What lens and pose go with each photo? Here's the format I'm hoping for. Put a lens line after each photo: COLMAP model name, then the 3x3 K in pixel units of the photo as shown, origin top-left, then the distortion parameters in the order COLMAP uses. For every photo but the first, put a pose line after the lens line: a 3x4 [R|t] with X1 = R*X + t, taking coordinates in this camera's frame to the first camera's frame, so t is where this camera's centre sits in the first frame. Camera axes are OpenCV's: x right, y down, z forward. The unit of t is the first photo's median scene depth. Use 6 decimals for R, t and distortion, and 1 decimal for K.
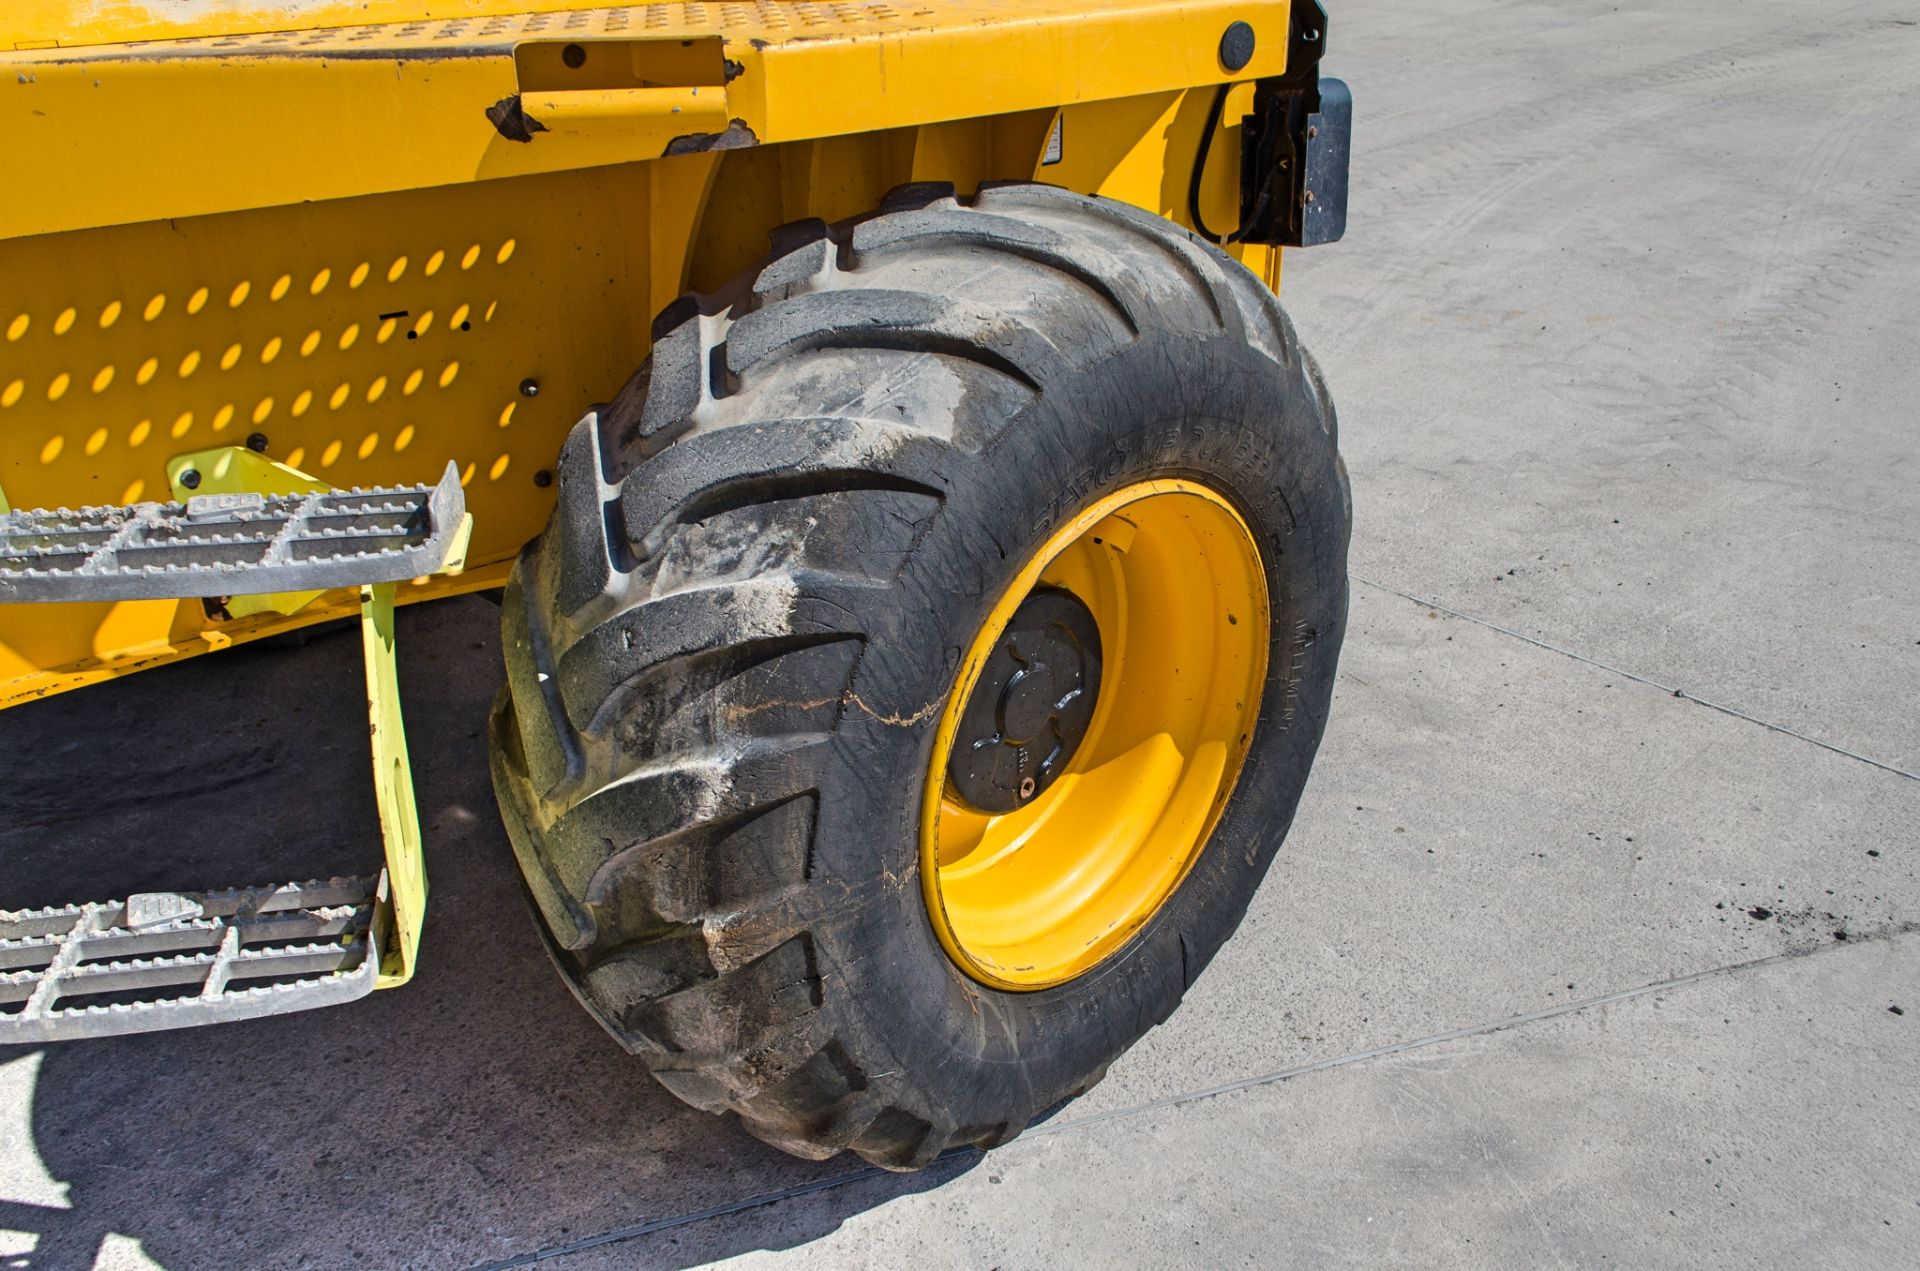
lens RADIAL K [[1540.1, 0, 960.1], [0, 1540.1, 653.4], [0, 0, 1]] dist [0.035364, -0.017334]
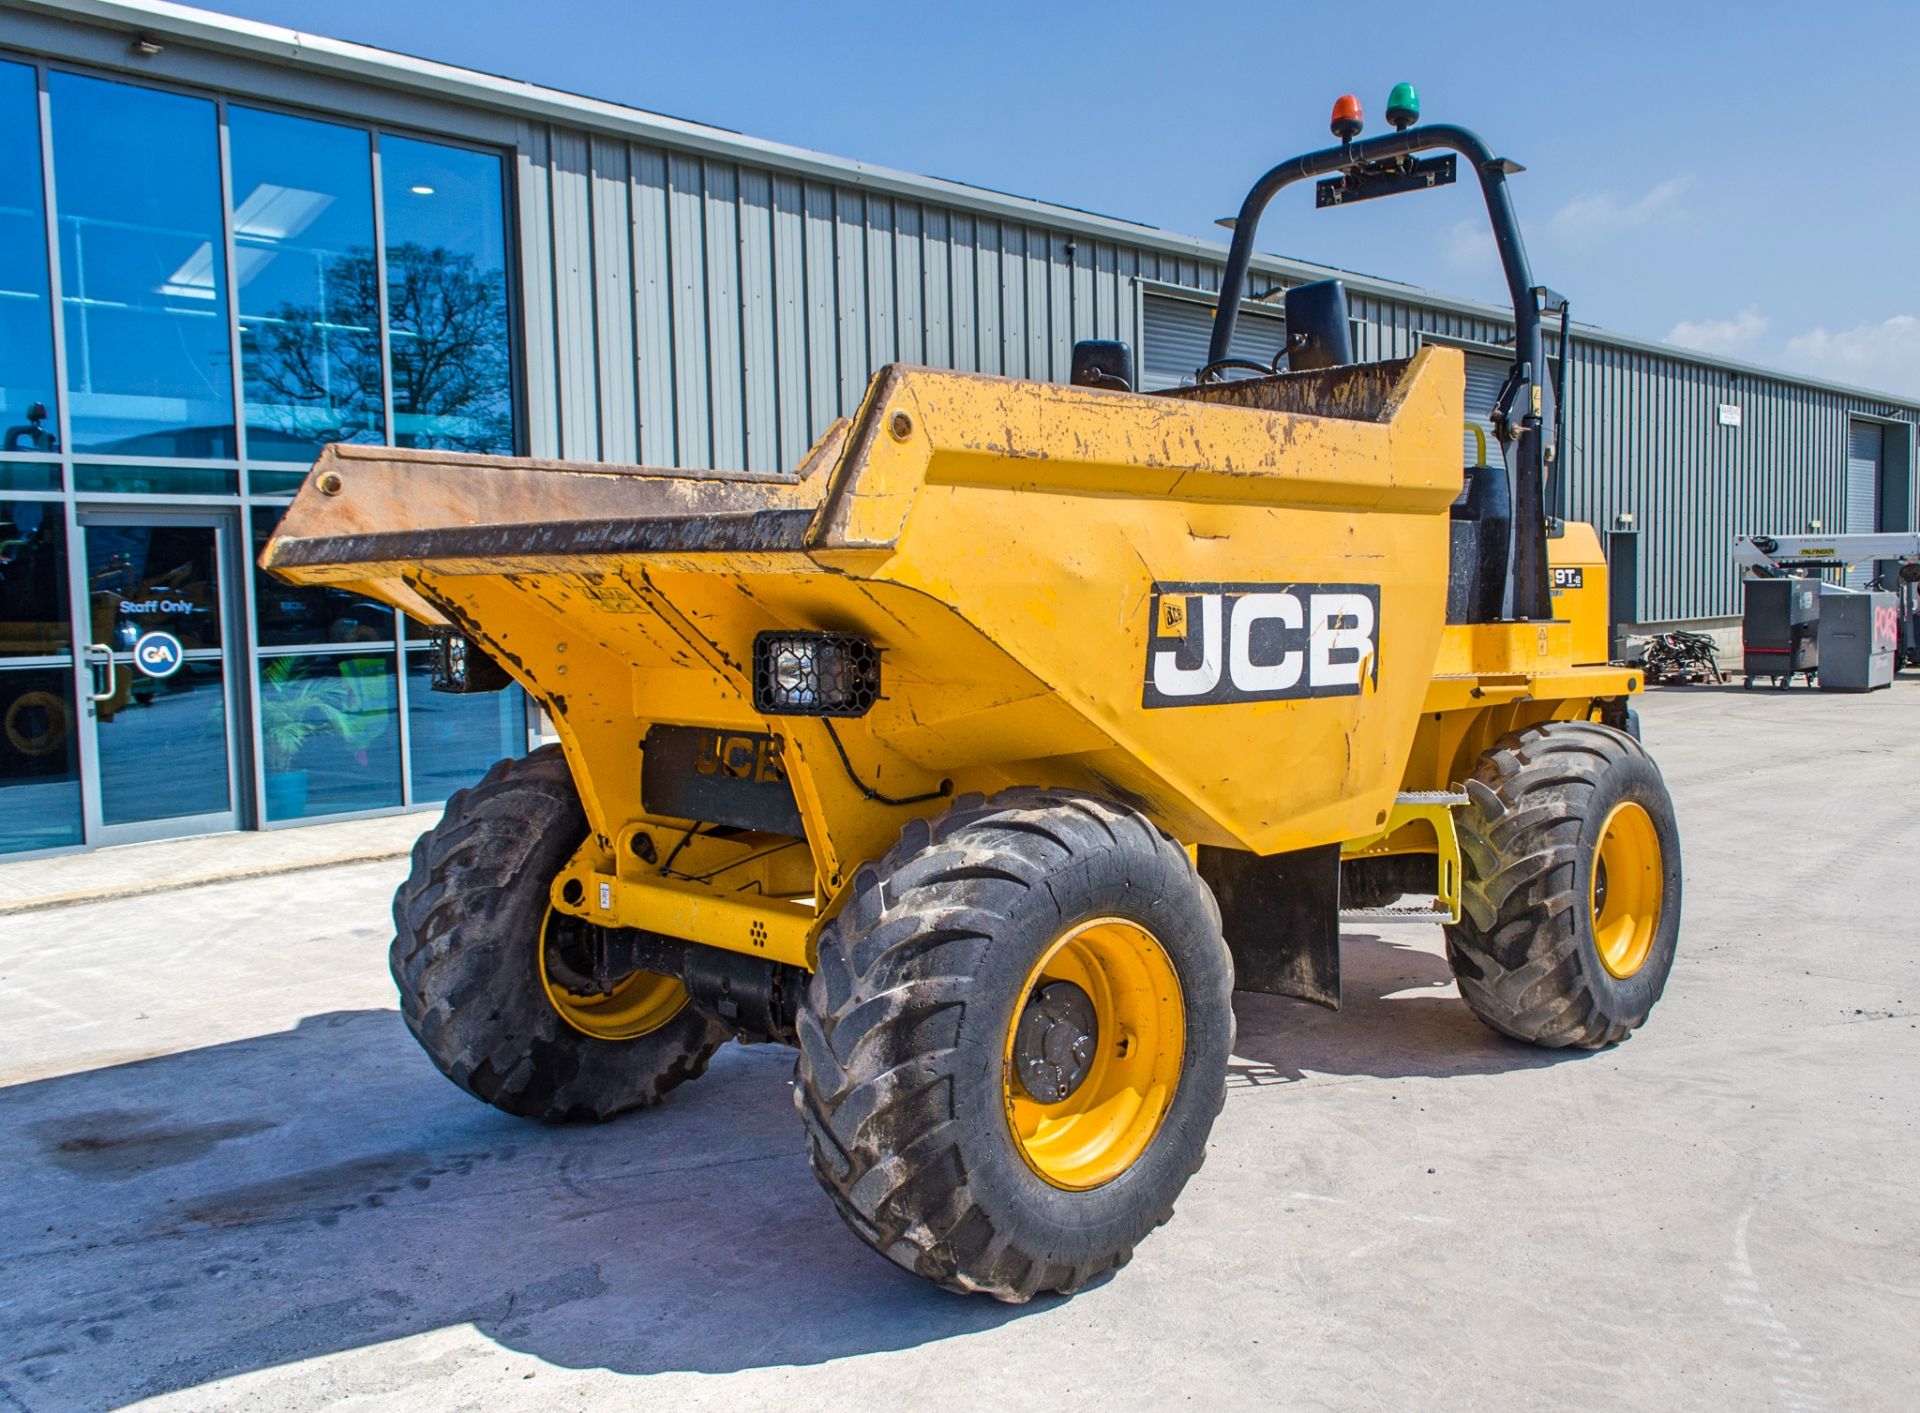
lens RADIAL K [[1669.4, 0, 1036.0], [0, 1669.4, 699.9], [0, 0, 1]] dist [0.035199, -0.020486]
pose [[0.999073, -0.005415, 0.042717, -1.449820], [0.023360, 0.901542, -0.432061, 1.350508], [-0.036171, 0.432658, 0.900832, -2.534297]]
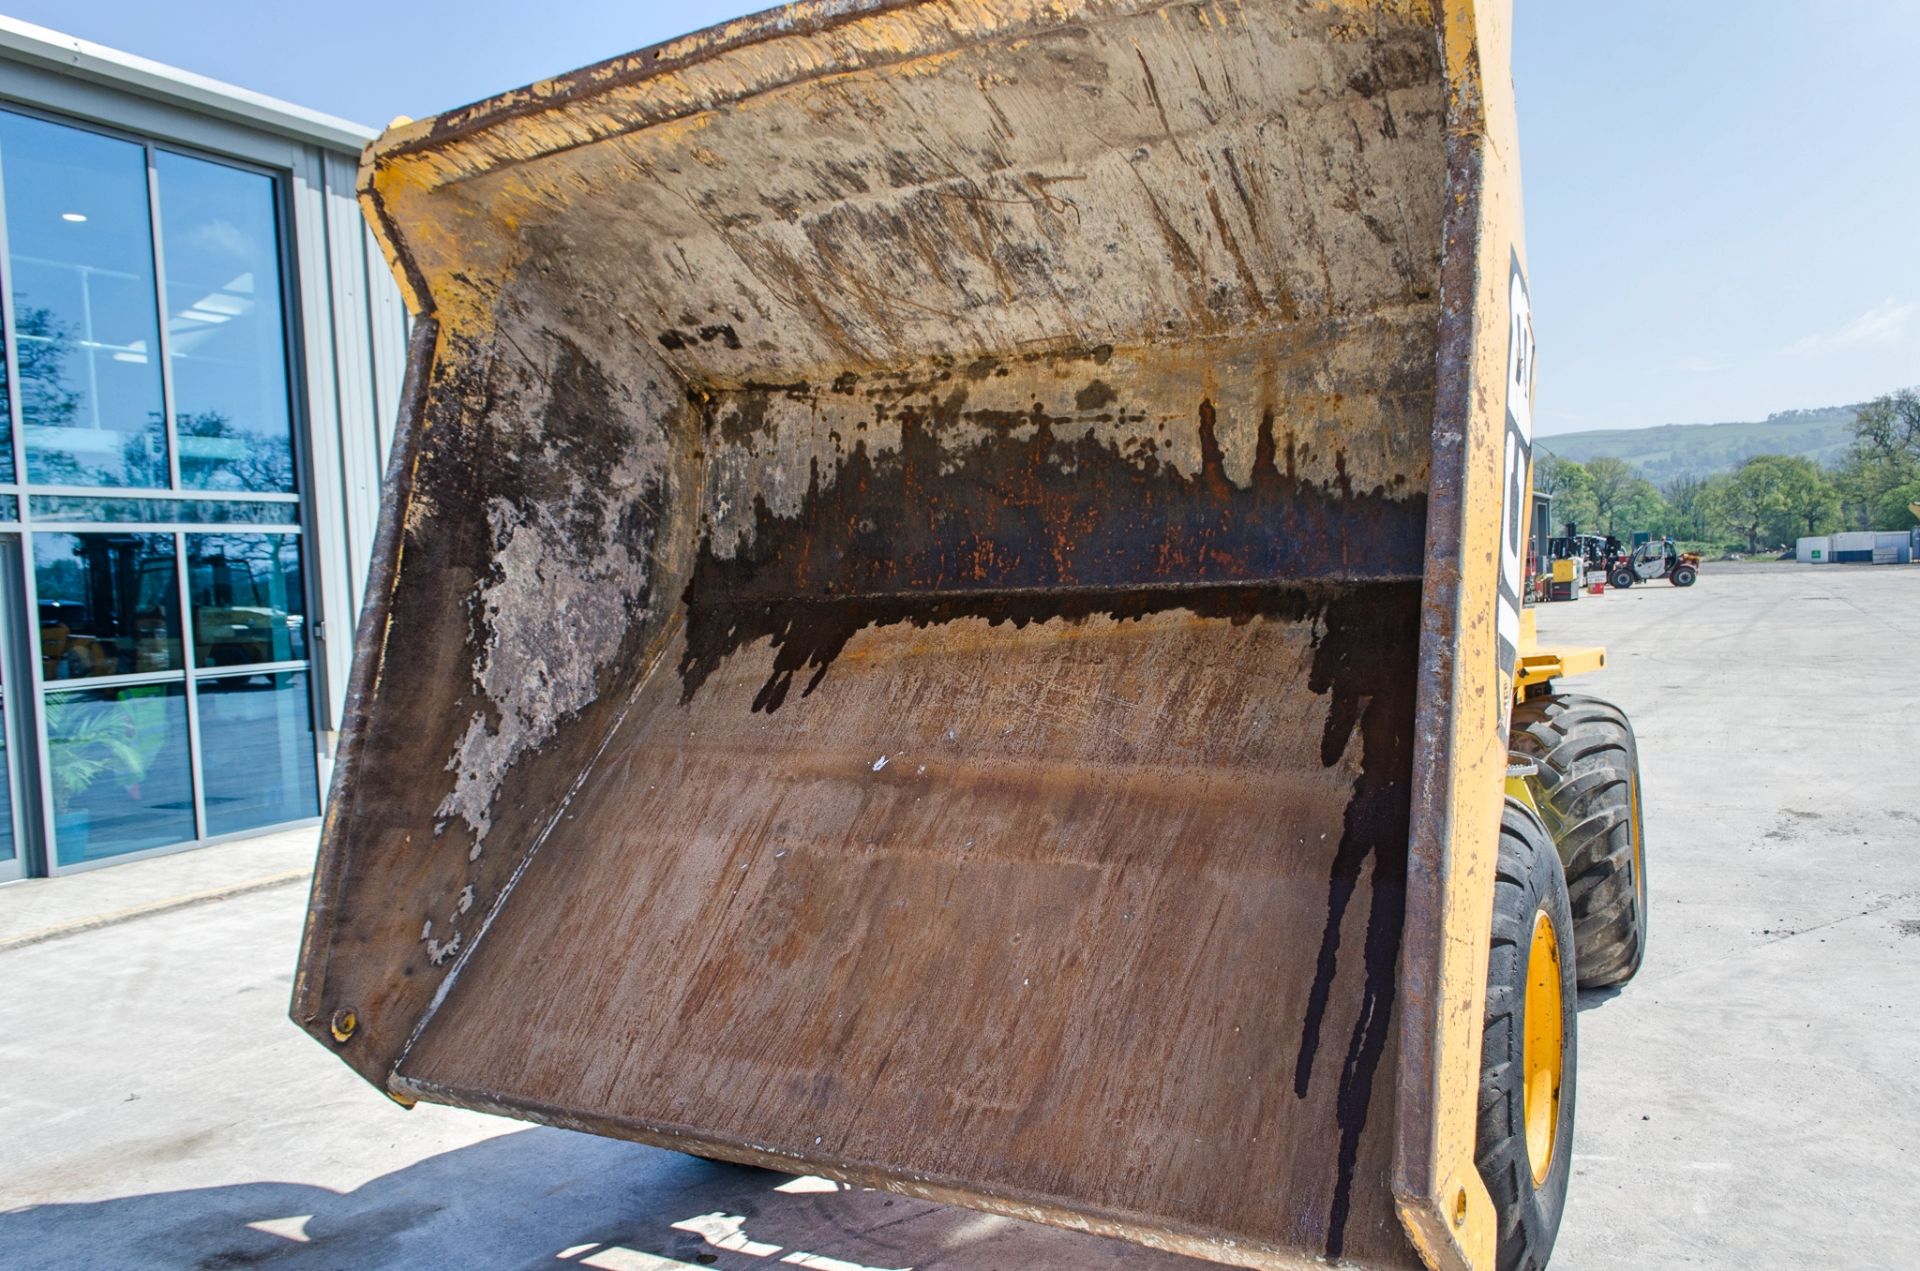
lens RADIAL K [[1453.3, 0, 932.6], [0, 1453.3, 661.7], [0, 0, 1]] dist [0.025318, -0.016950]
pose [[0.957922, -0.043541, 0.283707, -2.764300], [0.167334, 0.887795, -0.428742, 1.006326], [-0.233205, 0.458175, 0.857724, -1.946649]]
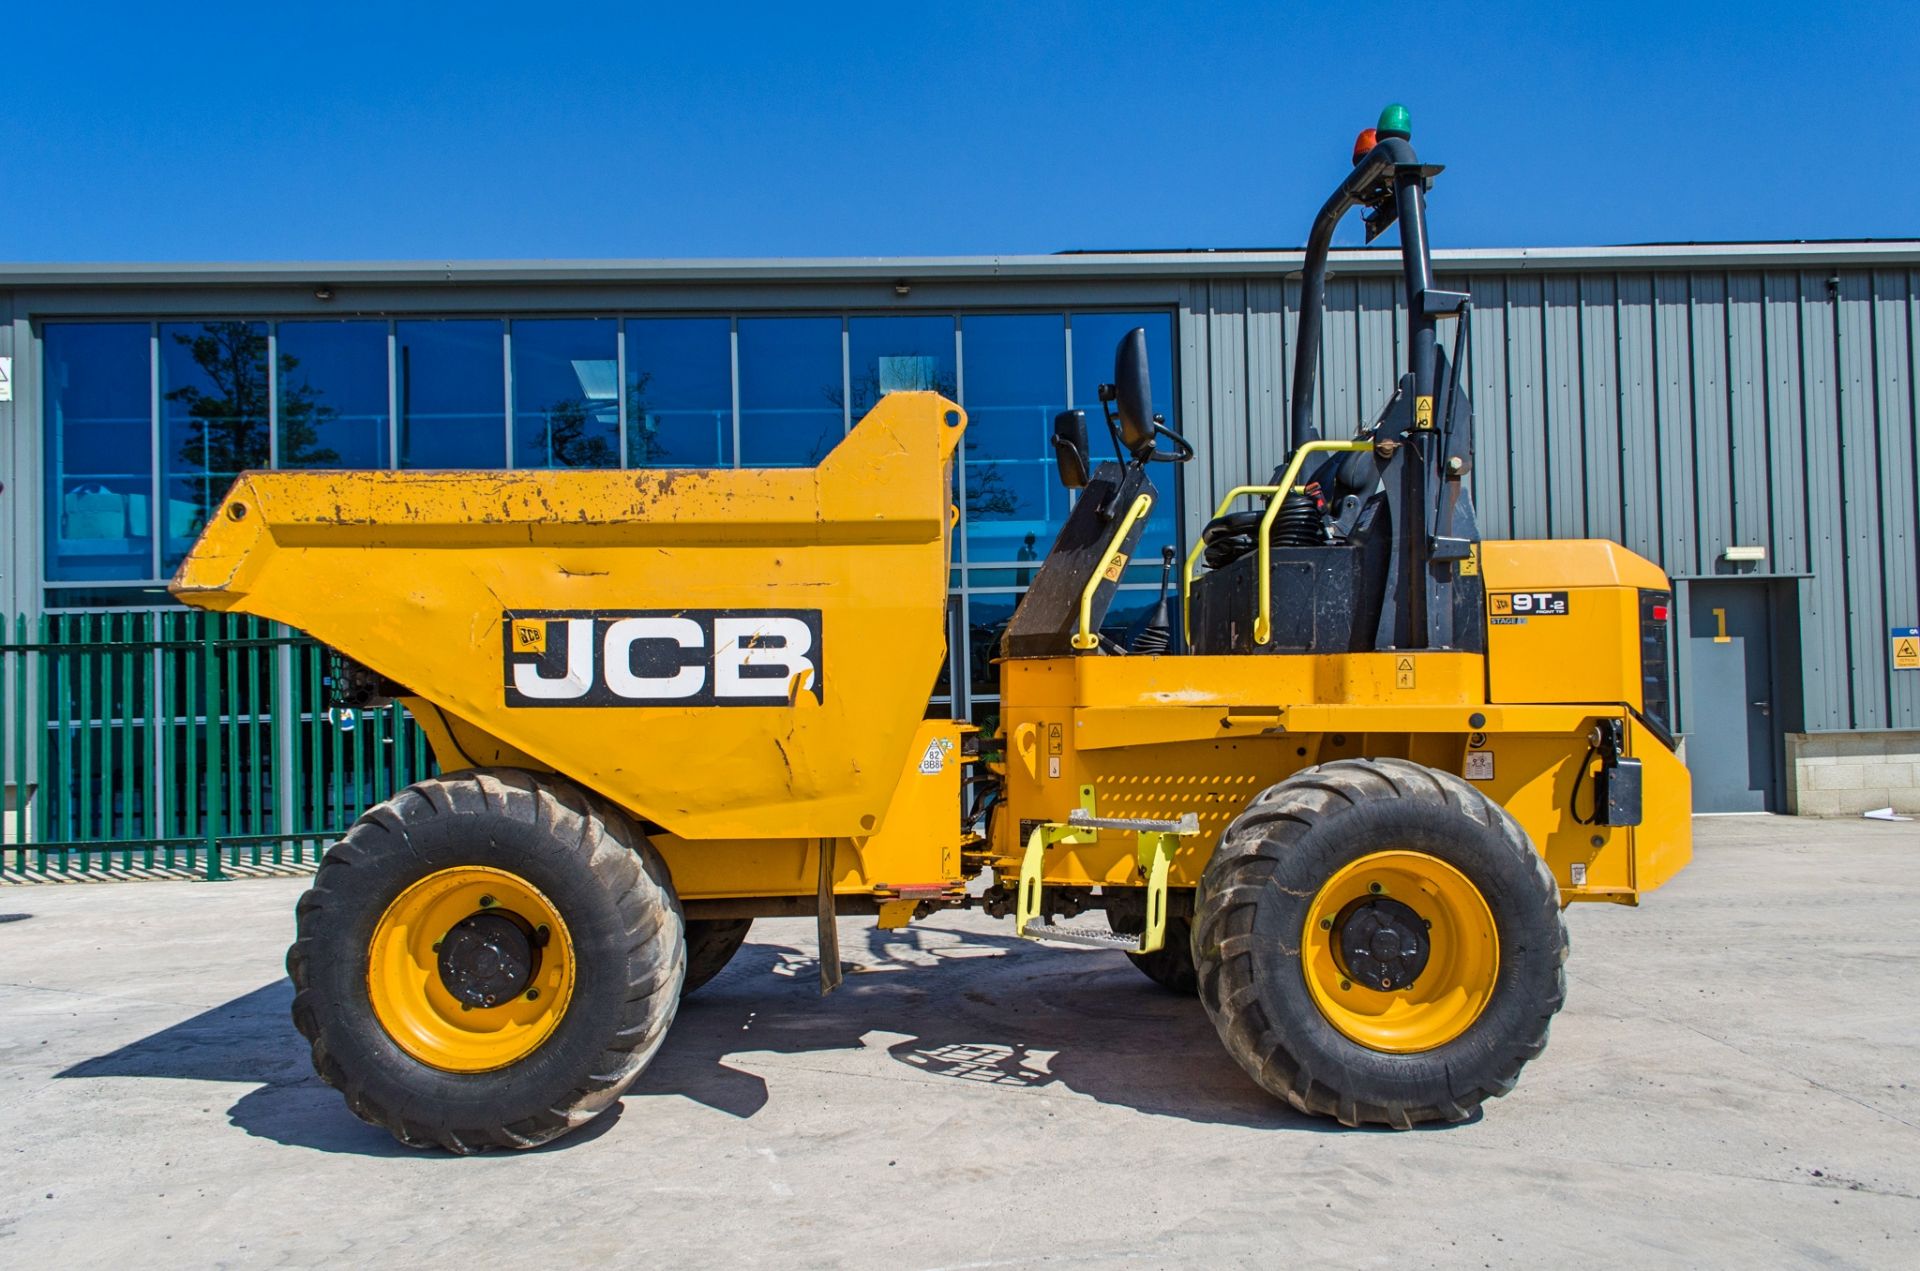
lens RADIAL K [[1453.3, 0, 972.9], [0, 1453.3, 648.3], [0, 0, 1]] dist [0.025318, -0.016950]
pose [[0.741178, -0.020411, -0.670998, 1.512566], [-0.320750, 0.867297, -0.380679, 0.964684], [0.589724, 0.497373, 0.636275, -1.579827]]
